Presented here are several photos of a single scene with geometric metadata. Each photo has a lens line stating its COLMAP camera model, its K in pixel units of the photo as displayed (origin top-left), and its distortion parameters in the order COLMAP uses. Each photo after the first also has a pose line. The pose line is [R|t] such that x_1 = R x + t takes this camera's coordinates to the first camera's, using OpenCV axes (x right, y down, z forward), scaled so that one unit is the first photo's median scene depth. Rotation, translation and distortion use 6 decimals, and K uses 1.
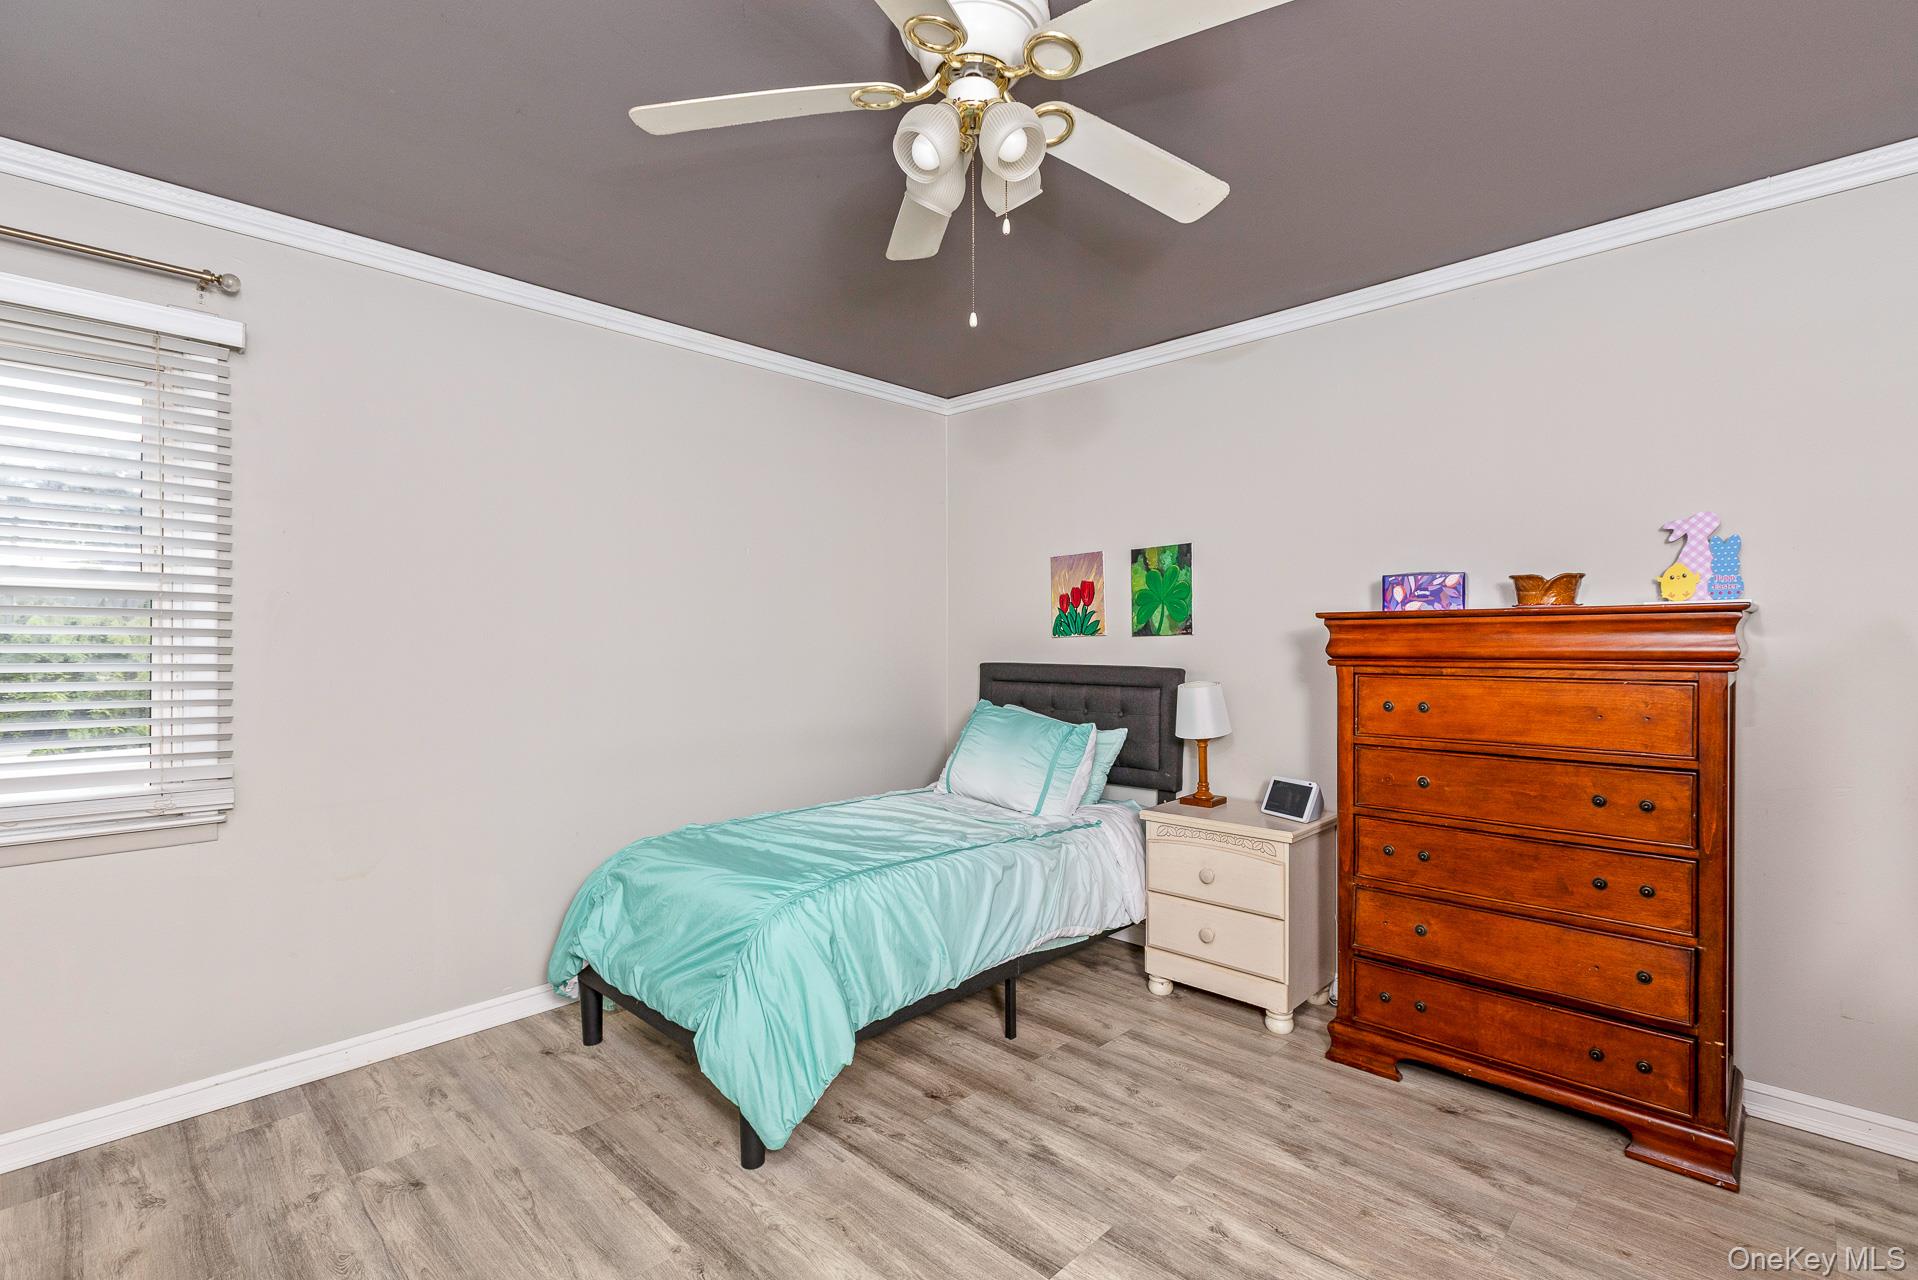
lens RADIAL K [[867.9, 0, 964.3], [0, 867.9, 641.9], [0, 0, 1]] dist [0.001279, 0.000407]
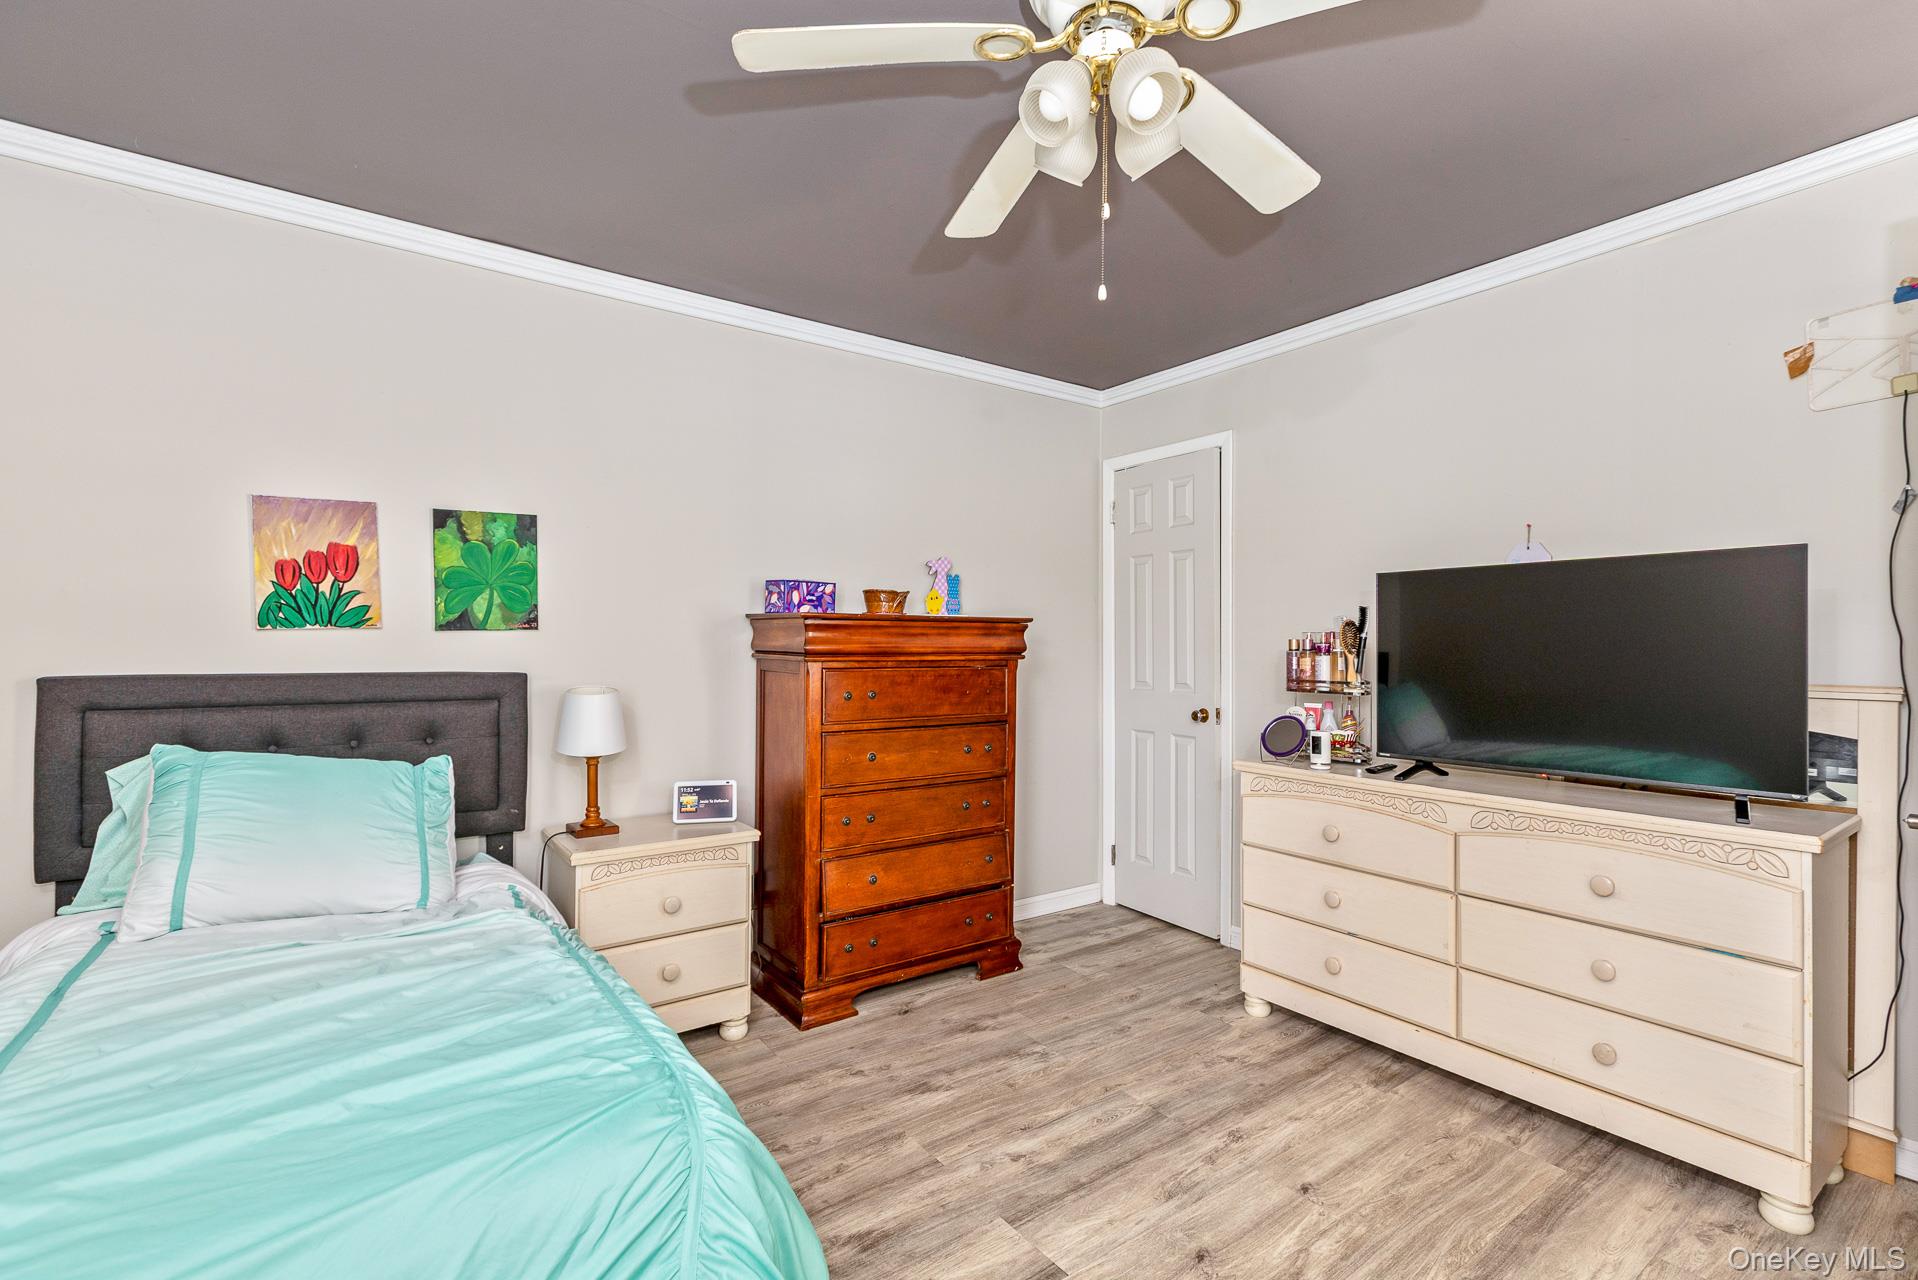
lens RADIAL K [[867.9, 0, 964.3], [0, 867.9, 641.9], [0, 0, 1]] dist [0.001279, 0.000407]
pose [[0.179611, 0.001434, 0.983737, -0.549029], [-0.005568, 0.999984, -0.000441, 0.001191], [-0.983722, -0.005399, 0.179617, 0.565153]]
